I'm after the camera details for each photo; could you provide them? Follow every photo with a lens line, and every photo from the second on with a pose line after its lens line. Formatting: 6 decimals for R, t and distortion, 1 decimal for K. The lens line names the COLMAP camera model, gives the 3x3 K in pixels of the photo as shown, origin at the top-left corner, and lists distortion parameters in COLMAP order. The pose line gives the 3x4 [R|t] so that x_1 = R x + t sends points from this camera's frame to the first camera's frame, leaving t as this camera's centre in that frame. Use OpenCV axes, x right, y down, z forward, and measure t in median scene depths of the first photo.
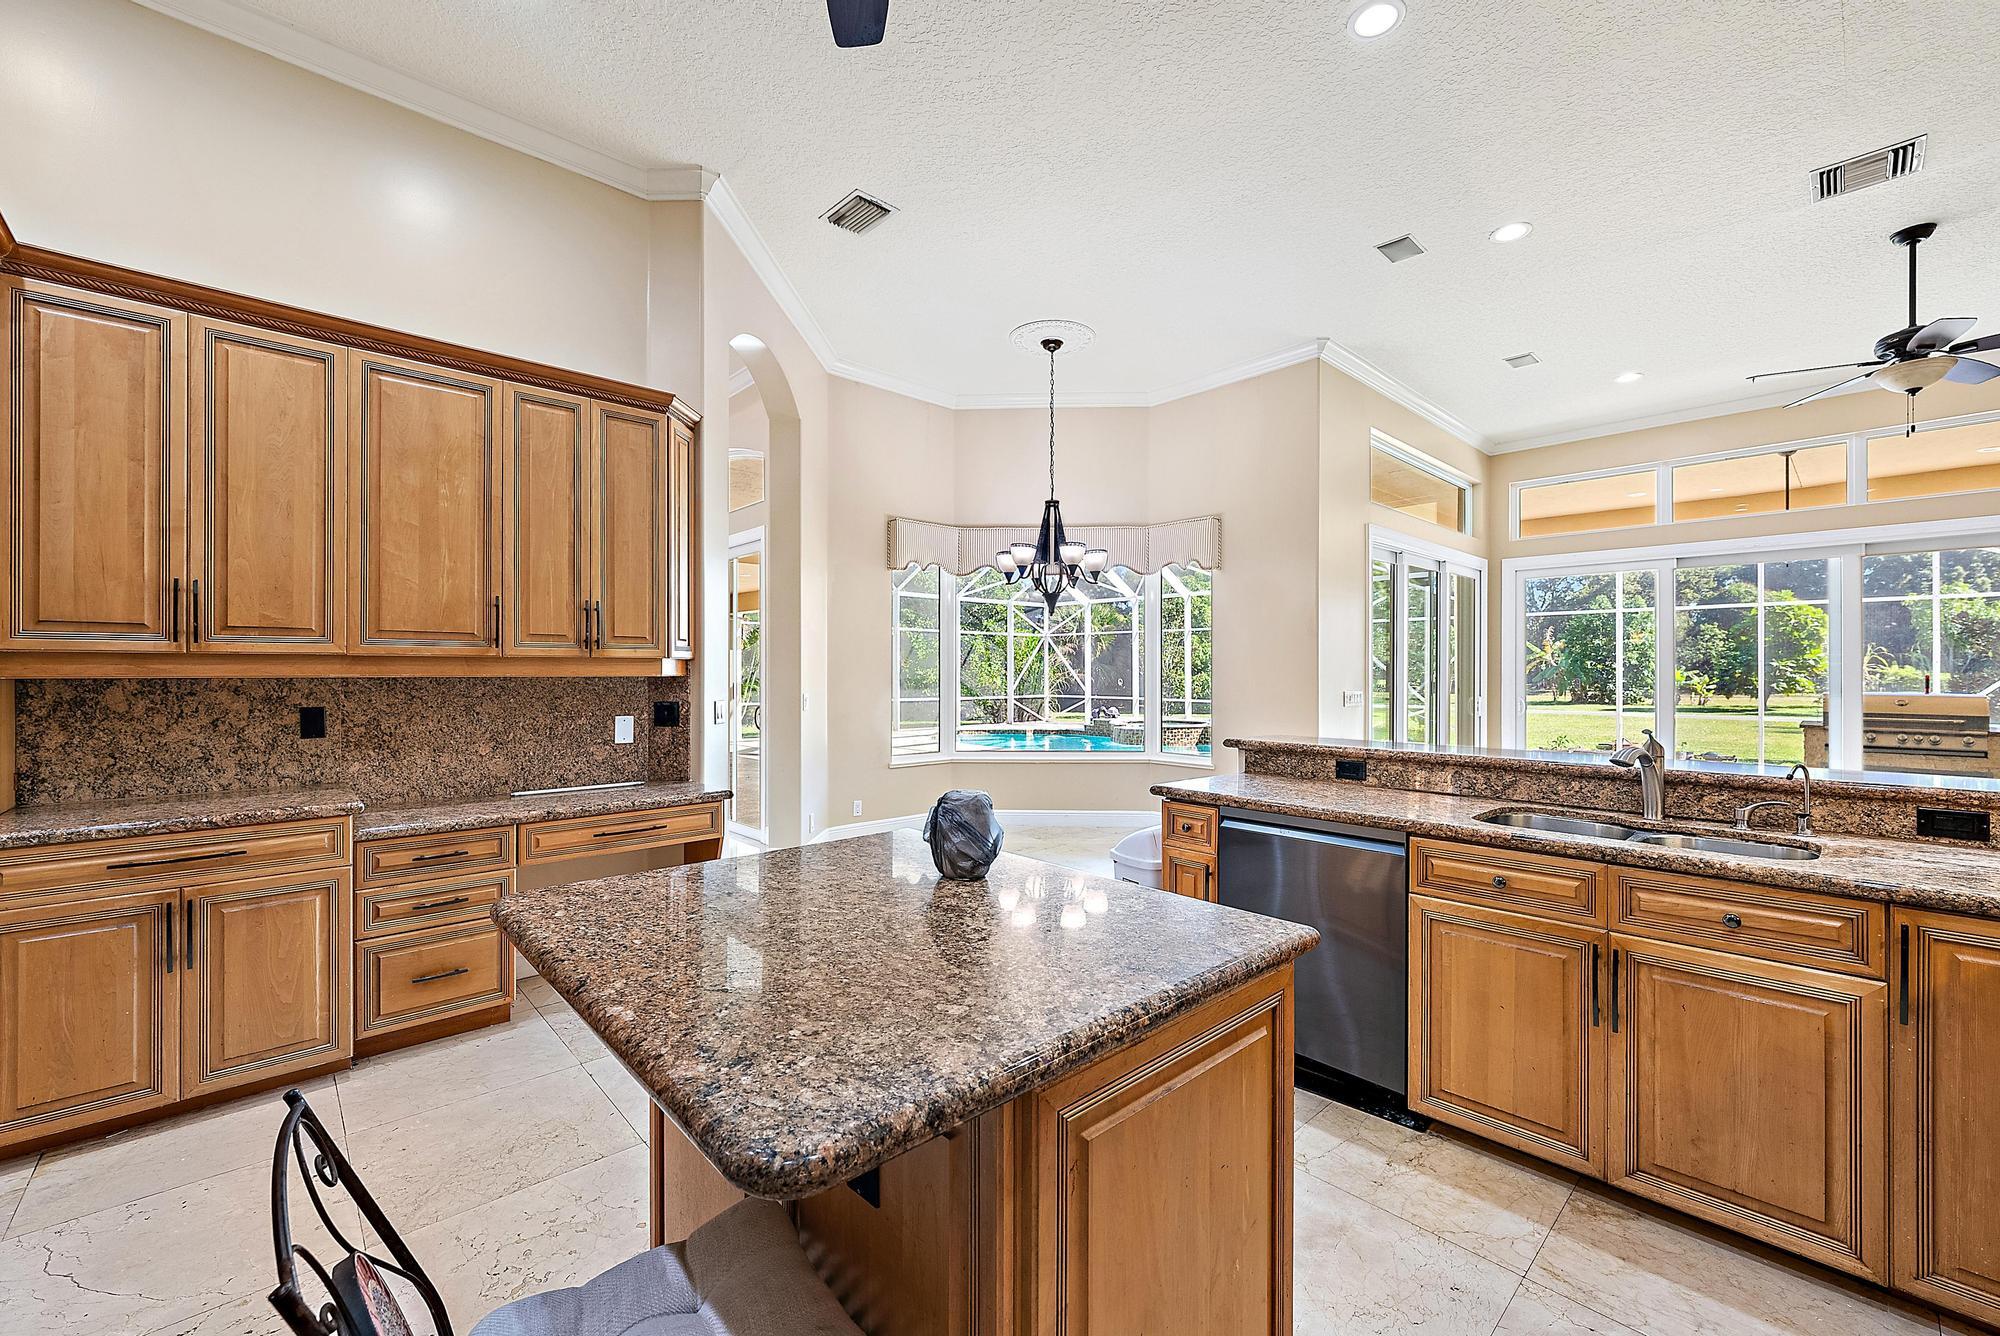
lens RADIAL K [[795.9, 0, 1014.8], [0, 795.9, 673.0], [0, 0, 1]] dist [0.000796, 0.000095]
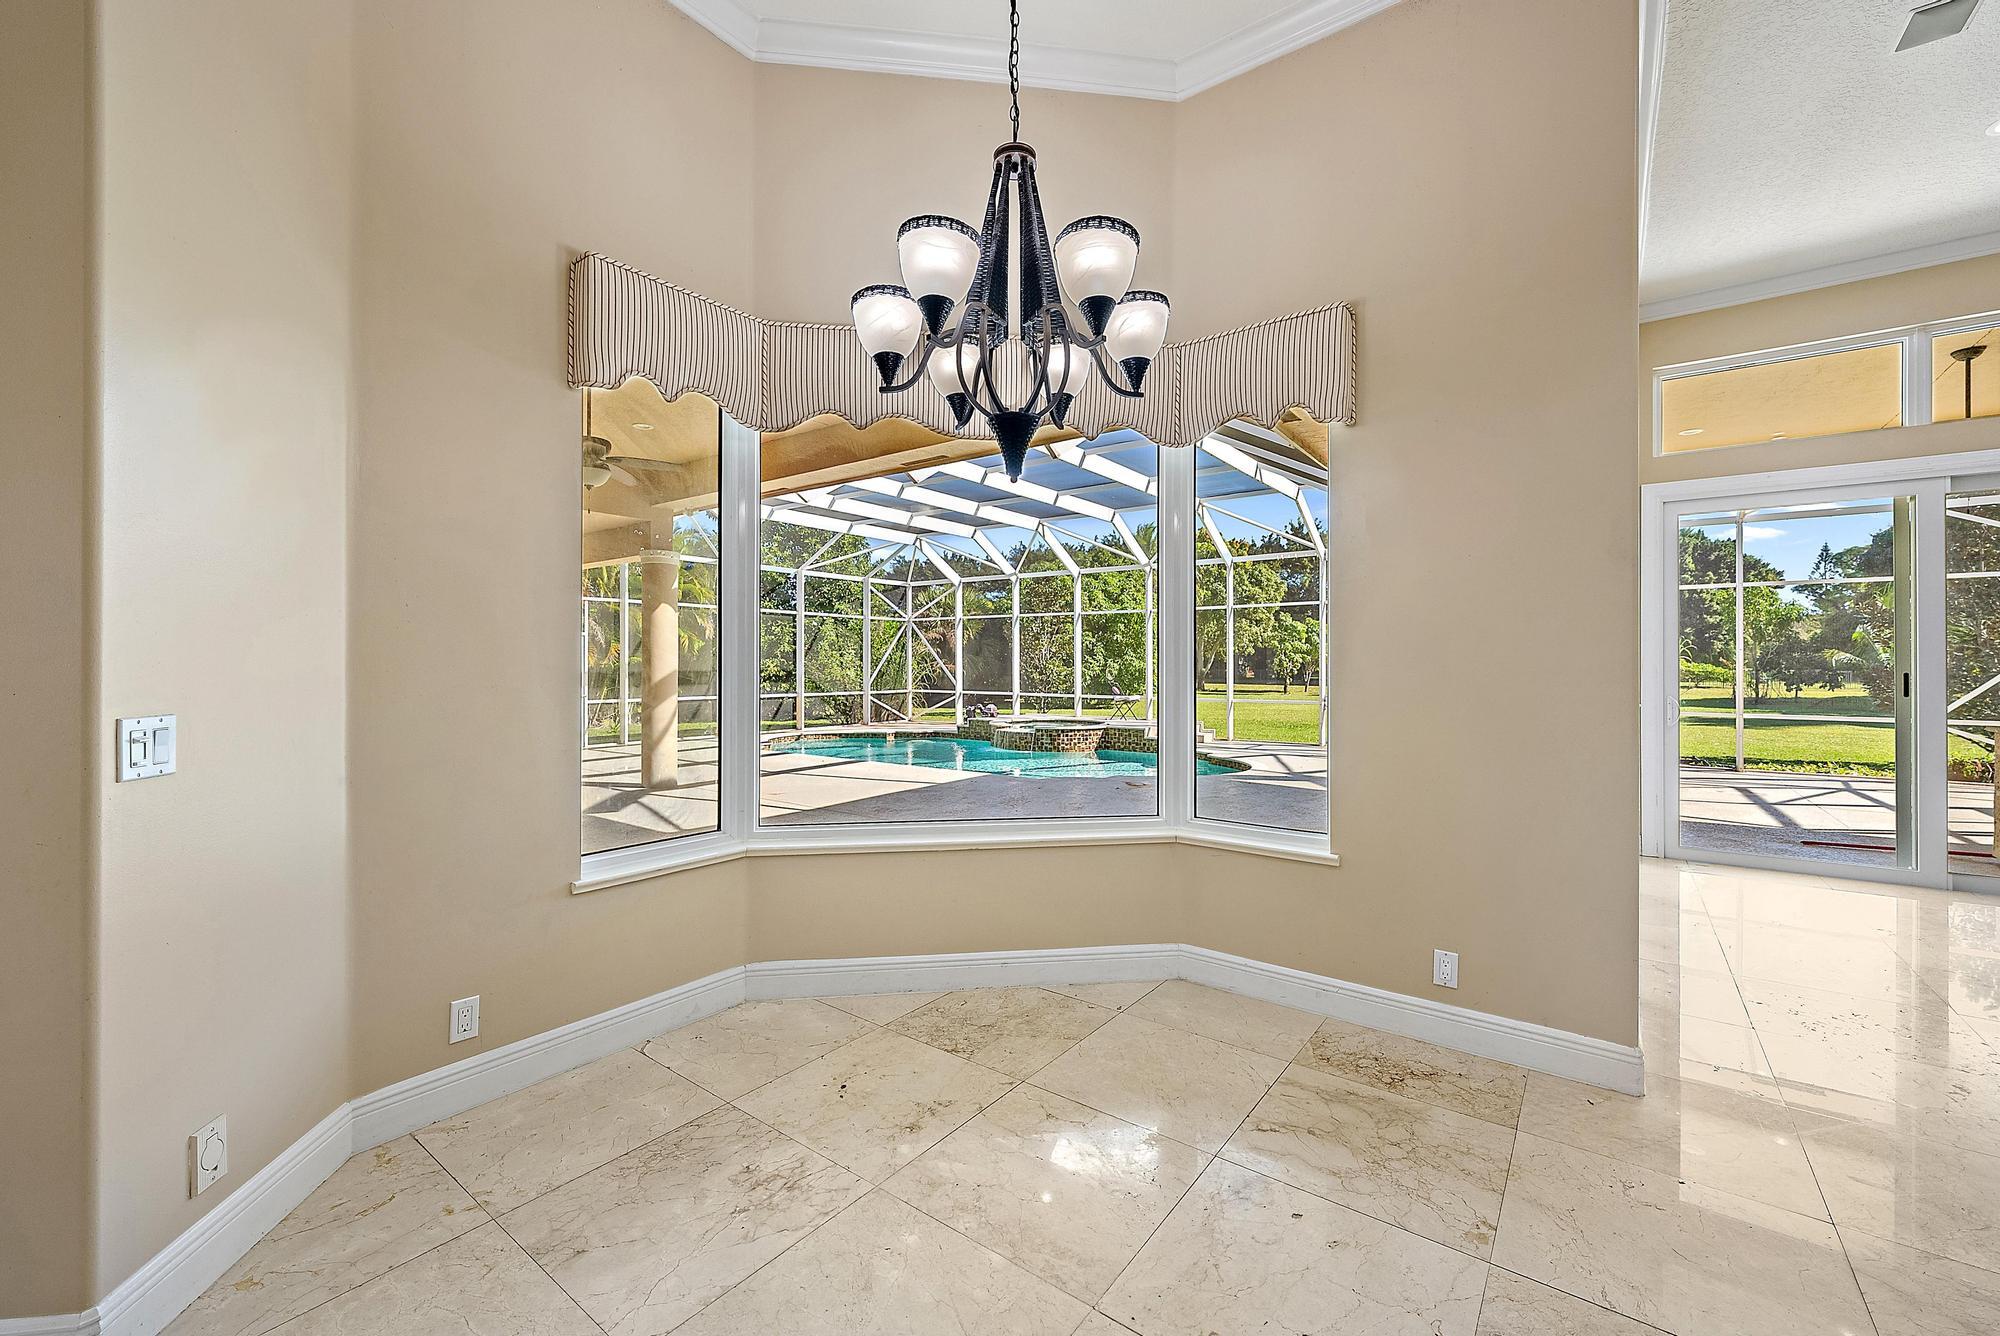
lens RADIAL K [[795.9, 0, 1008.9], [0, 795.9, 652.5], [0, 0, 1]] dist [0.000796, 0.000095]
pose [[0.984796, 0.003019, 0.173690, -0.003523], [-0.000285, 0.999876, -0.015759, 0.001432], [-0.173716, 0.015470, 0.984674, 0.153107]]
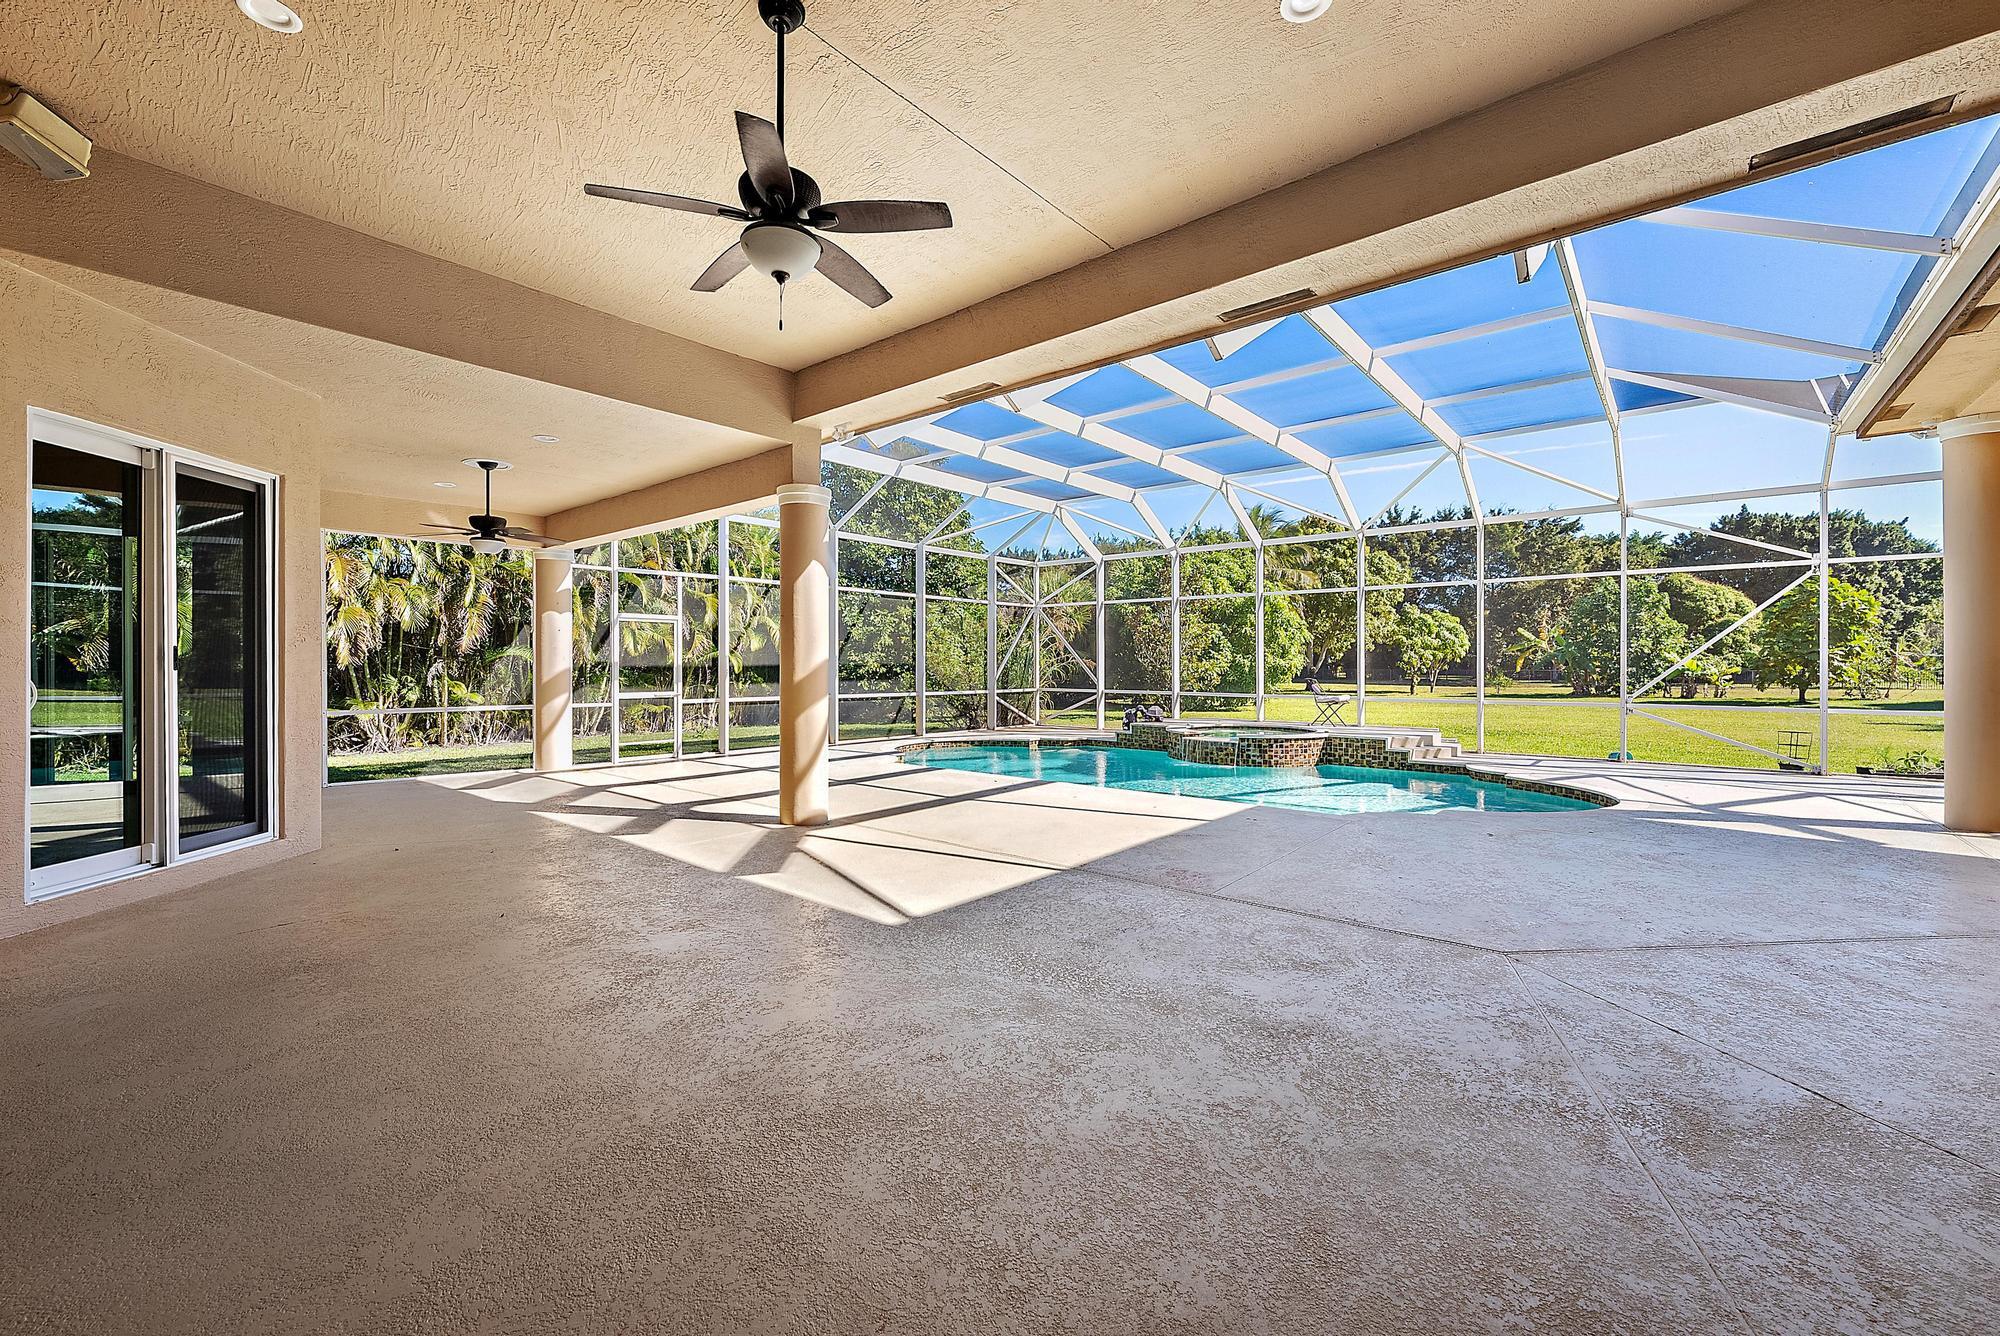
lens RADIAL K [[795.9, 0, 997.9], [0, 795.9, 670.0], [0, 0, 1]] dist [0.000796, 0.000095]
pose [[0.994273, -0.000397, 0.106866, -0.075714], [-0.000128, 0.999988, 0.004911, 0.007590], [-0.106866, -0.004896, 0.994261, 0.298631]]
